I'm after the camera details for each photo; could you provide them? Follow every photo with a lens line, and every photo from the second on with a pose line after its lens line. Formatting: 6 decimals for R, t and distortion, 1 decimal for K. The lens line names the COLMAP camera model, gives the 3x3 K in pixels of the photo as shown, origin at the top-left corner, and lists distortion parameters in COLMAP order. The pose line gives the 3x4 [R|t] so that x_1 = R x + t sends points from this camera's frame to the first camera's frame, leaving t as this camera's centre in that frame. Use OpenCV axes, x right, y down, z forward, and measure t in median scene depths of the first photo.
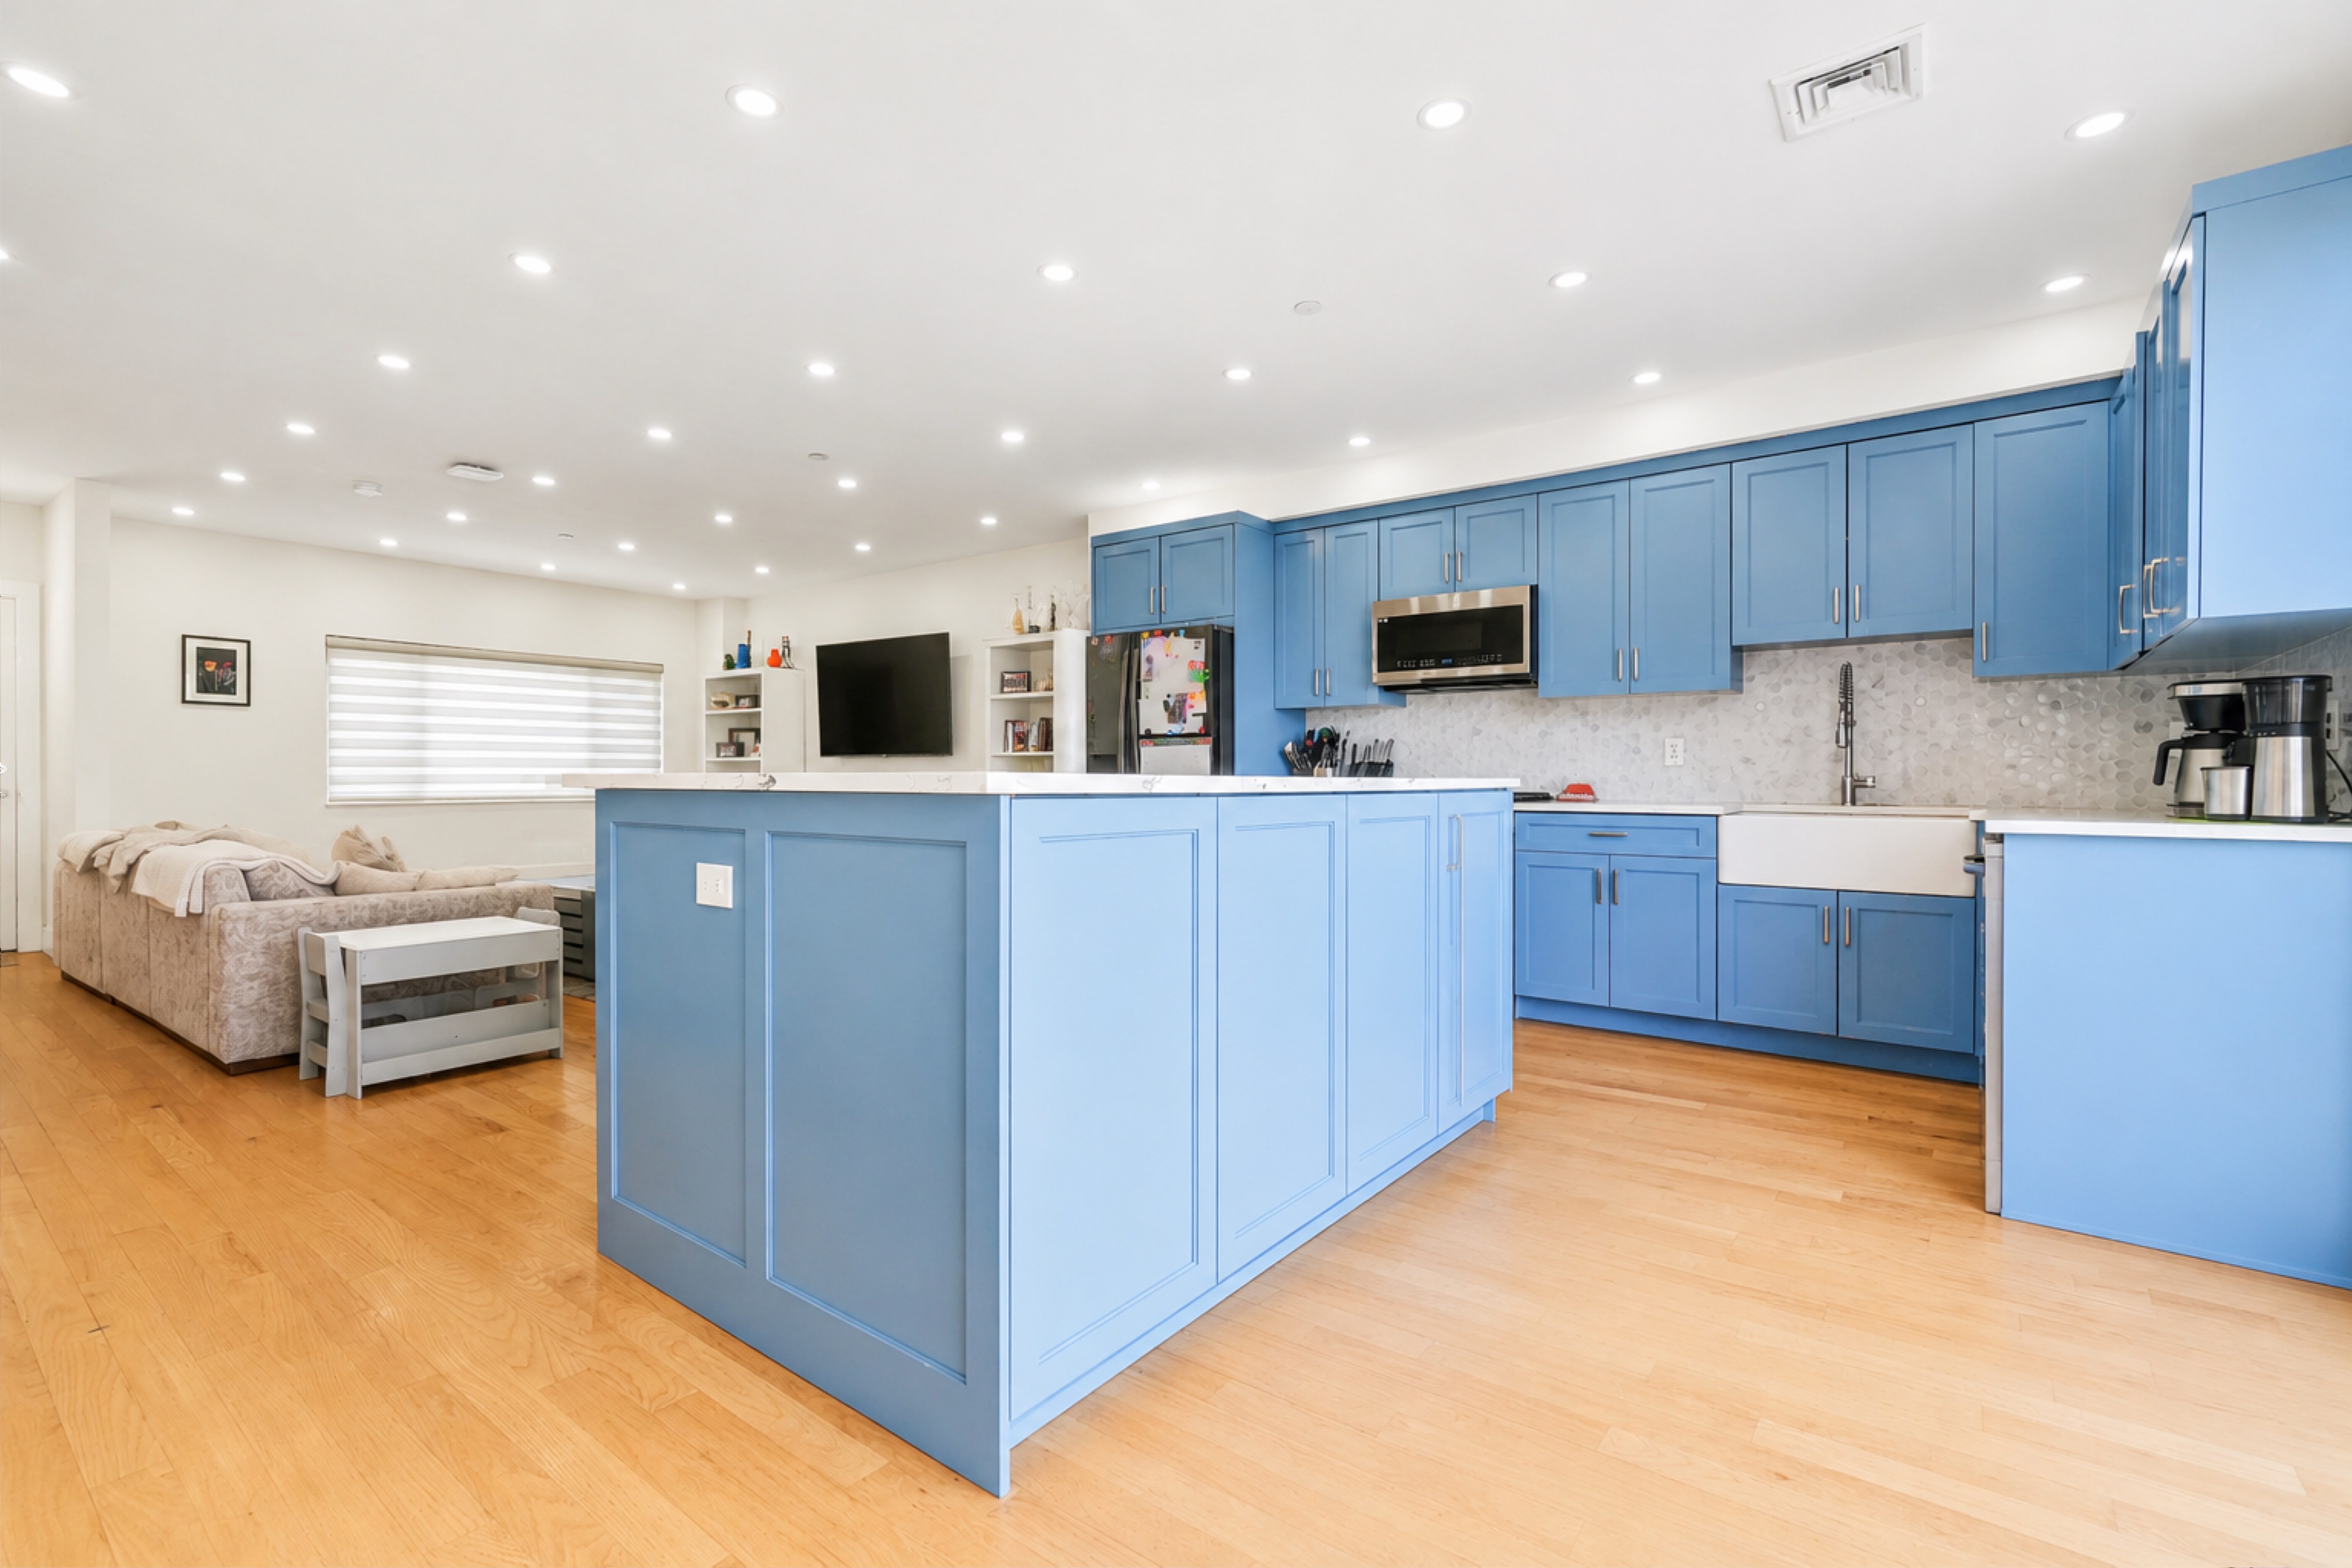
lens RADIAL K [[1045.7, 0, 1165.1], [0, 1045.7, 783.5], [0, 0, 1]] dist [-0.005618, 0.002406]
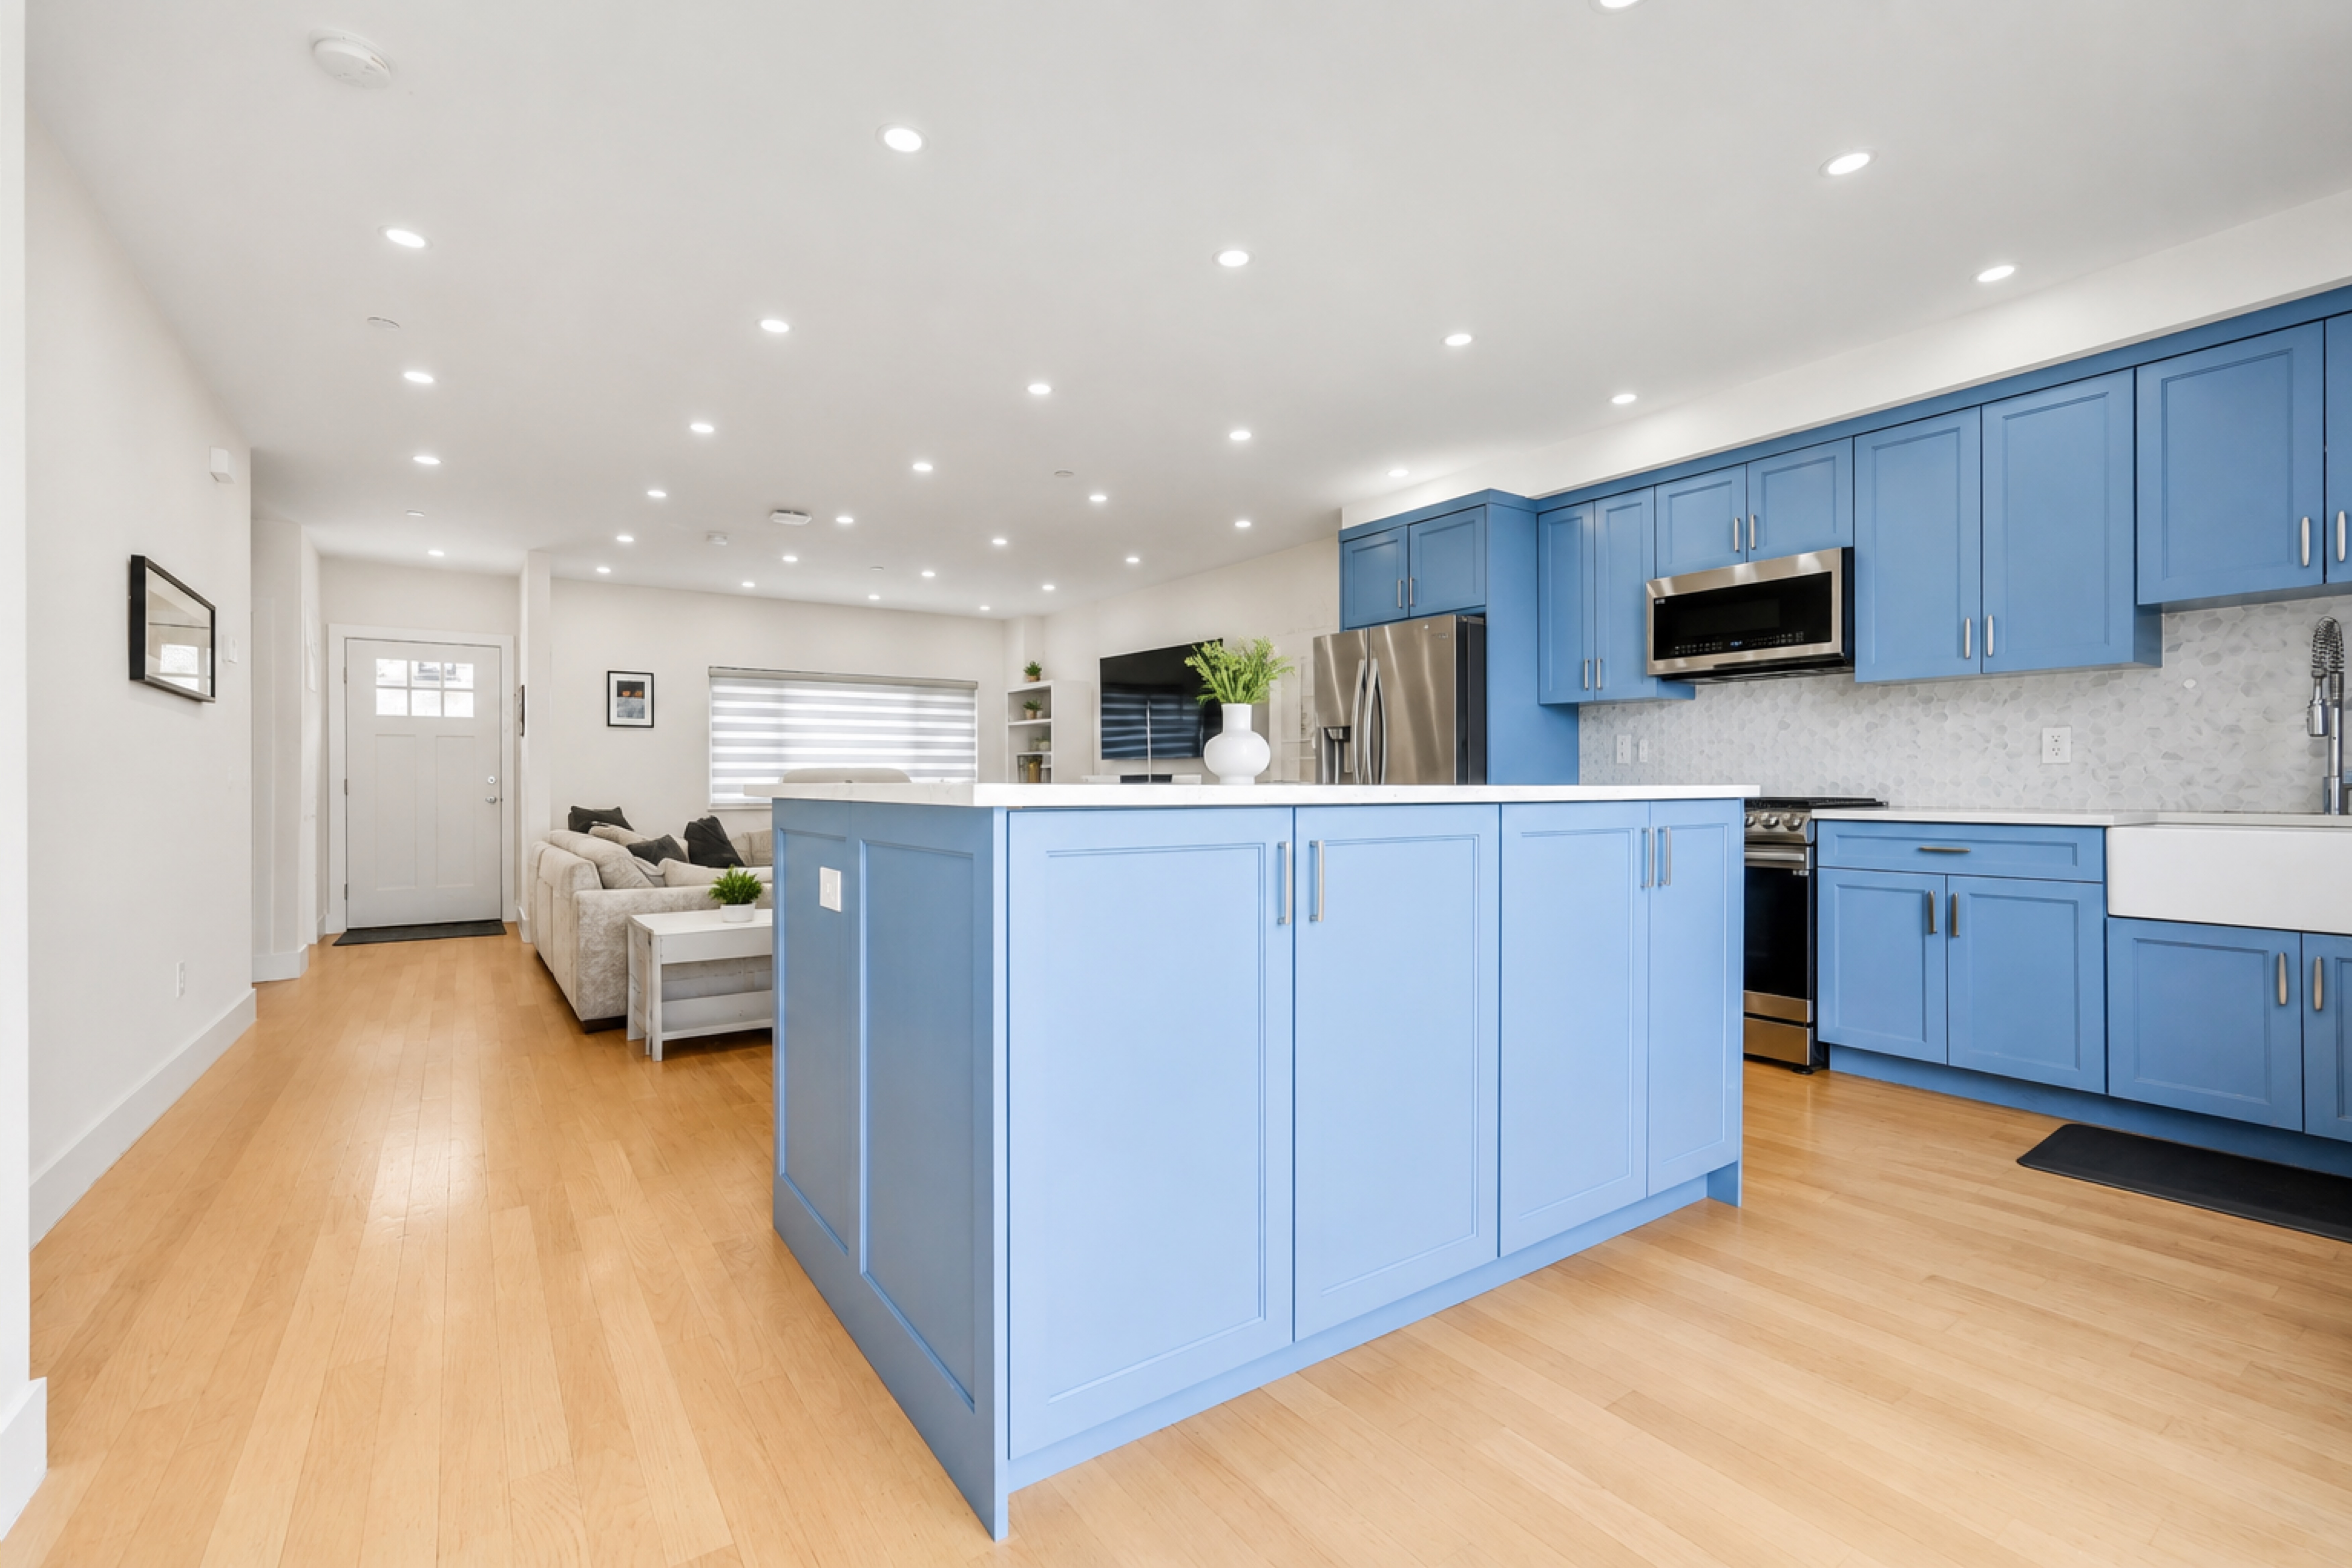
lens RADIAL K [[1045.7, 0, 1168.8], [0, 1045.7, 785.6], [0, 0, 1]] dist [-0.005618, 0.002406]
pose [[0.950744, -0.004846, -0.309939, 0.086330], [0.004628, 0.999988, -0.001437, -0.001961], [0.309942, -0.000068, 0.950755, 0.041484]]
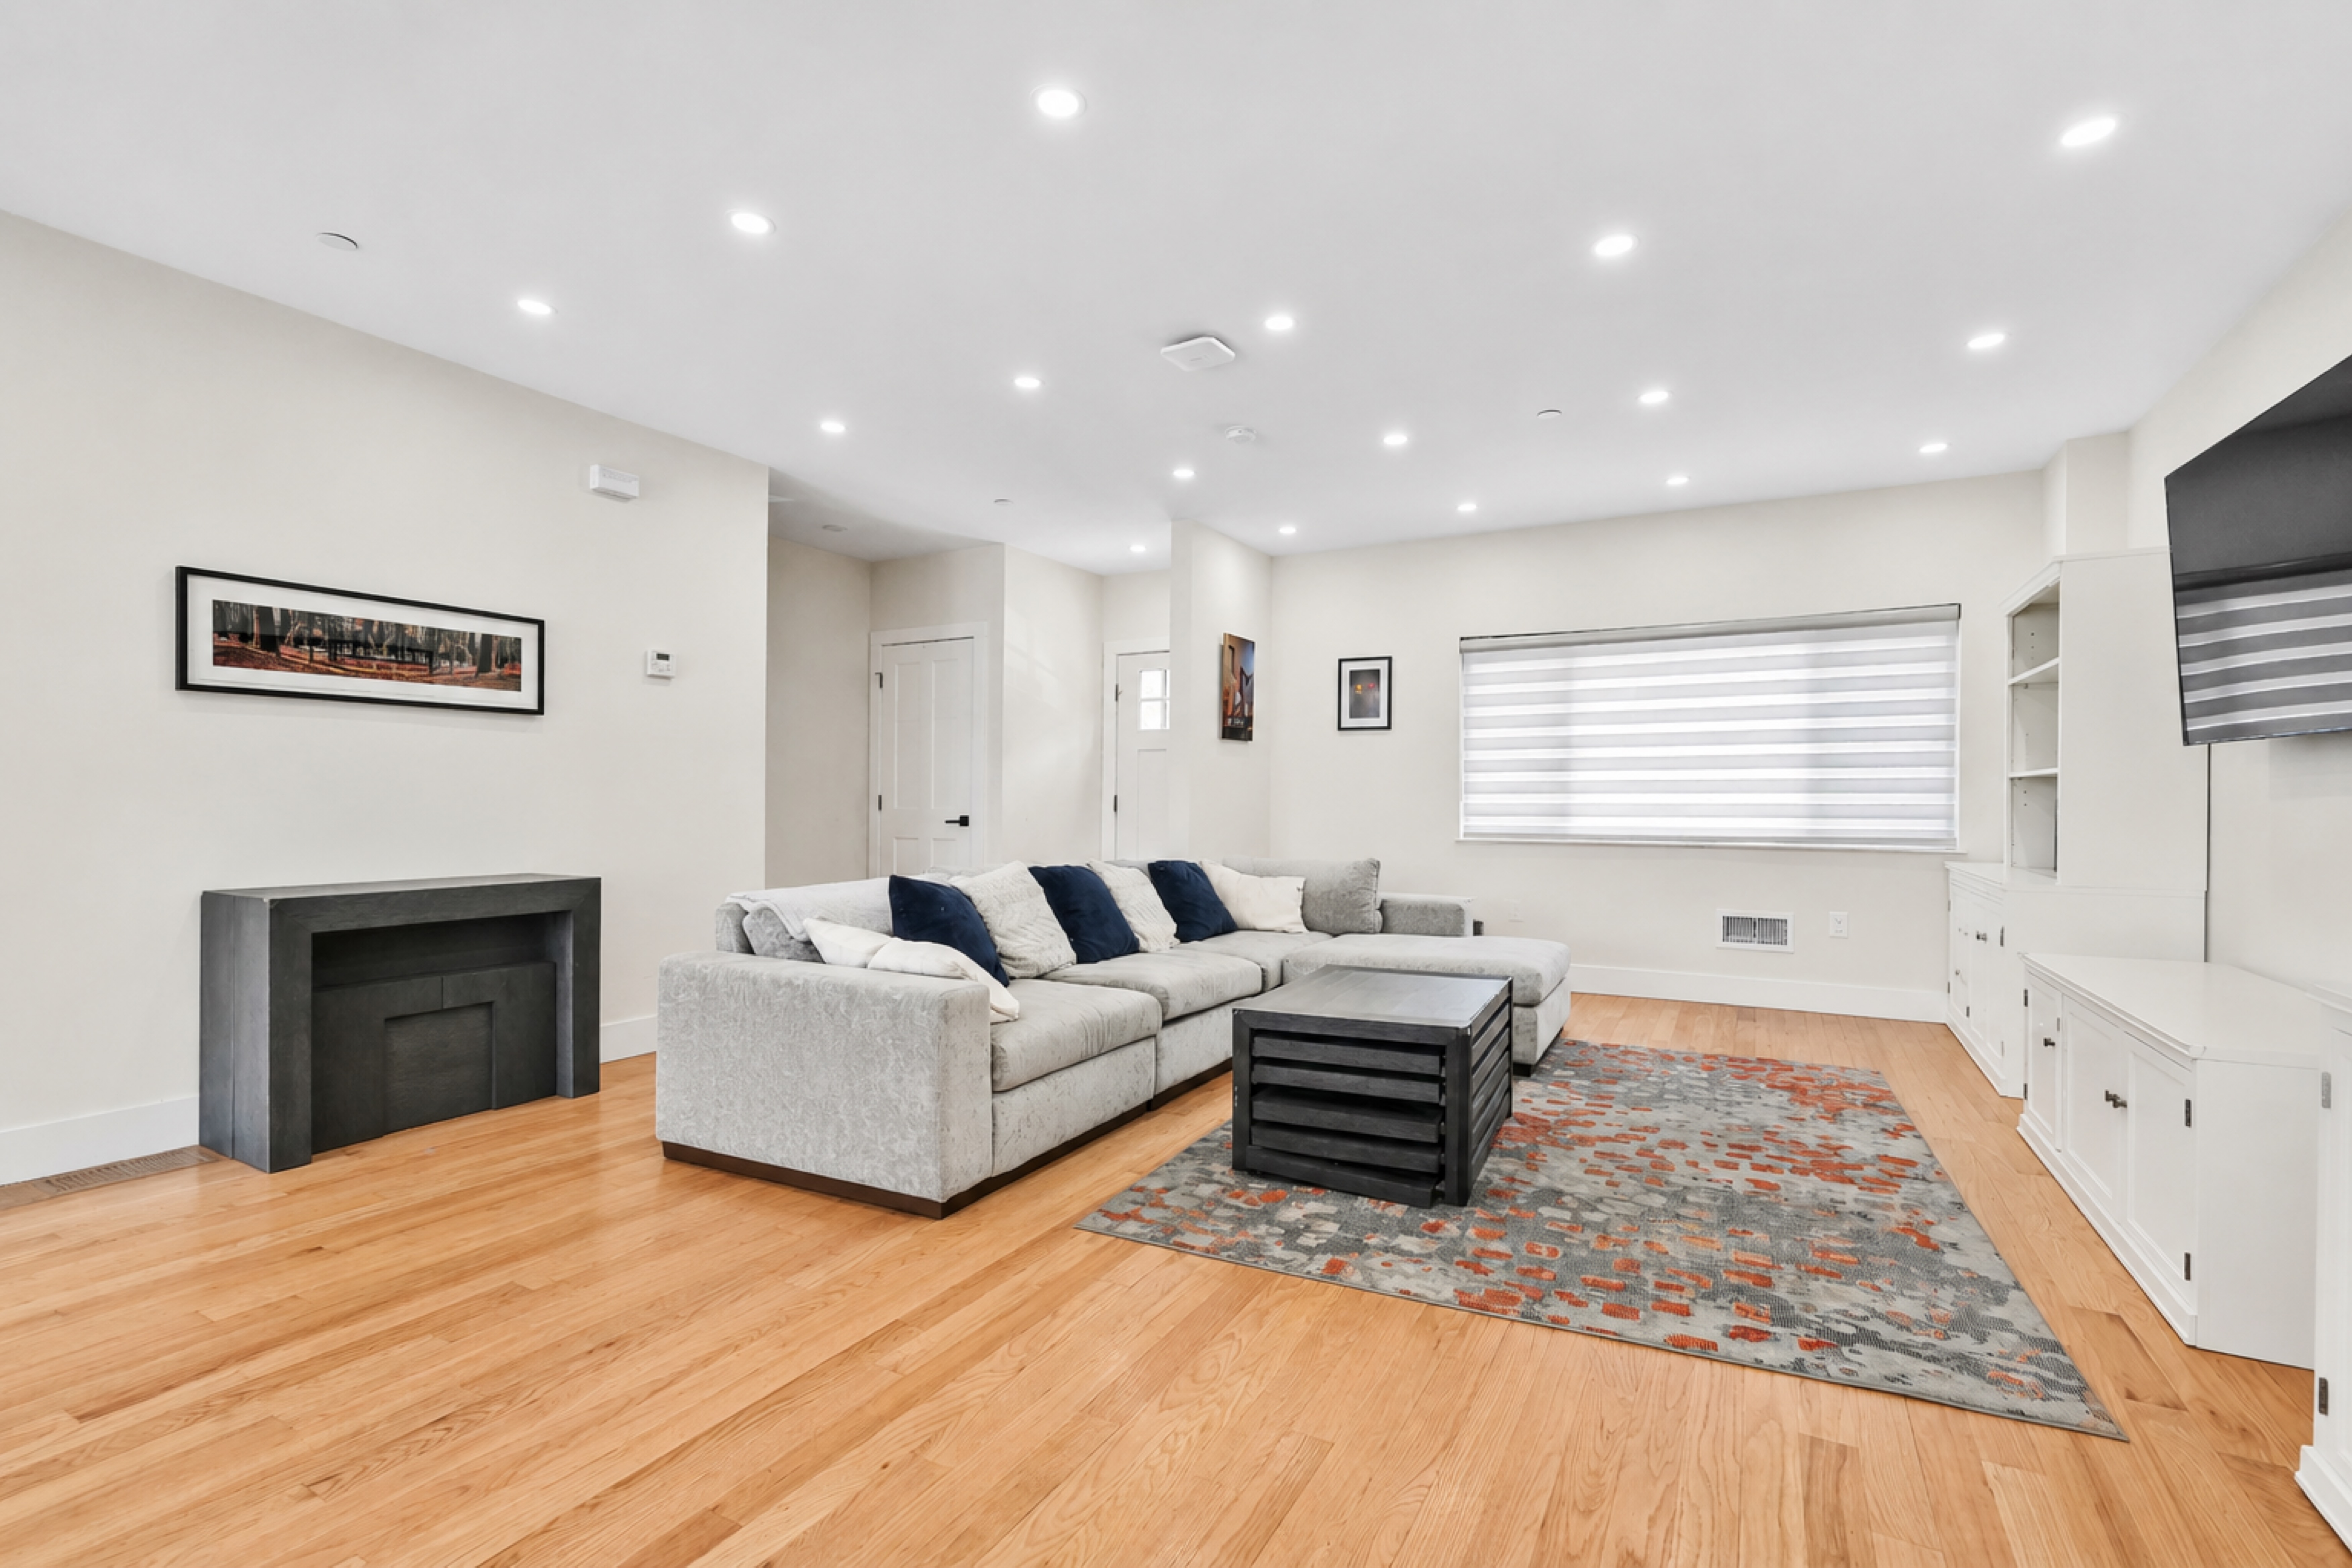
lens RADIAL K [[1045.7, 0, 1162.3], [0, 1045.7, 798.9], [0, 0, 1]] dist [-0.005618, 0.002406]
pose [[0.131029, -0.003502, -0.991372, 0.003533], [-0.010649, 0.999931, -0.004939, -0.007404], [0.991321, 0.011204, 0.130983, 0.887323]]
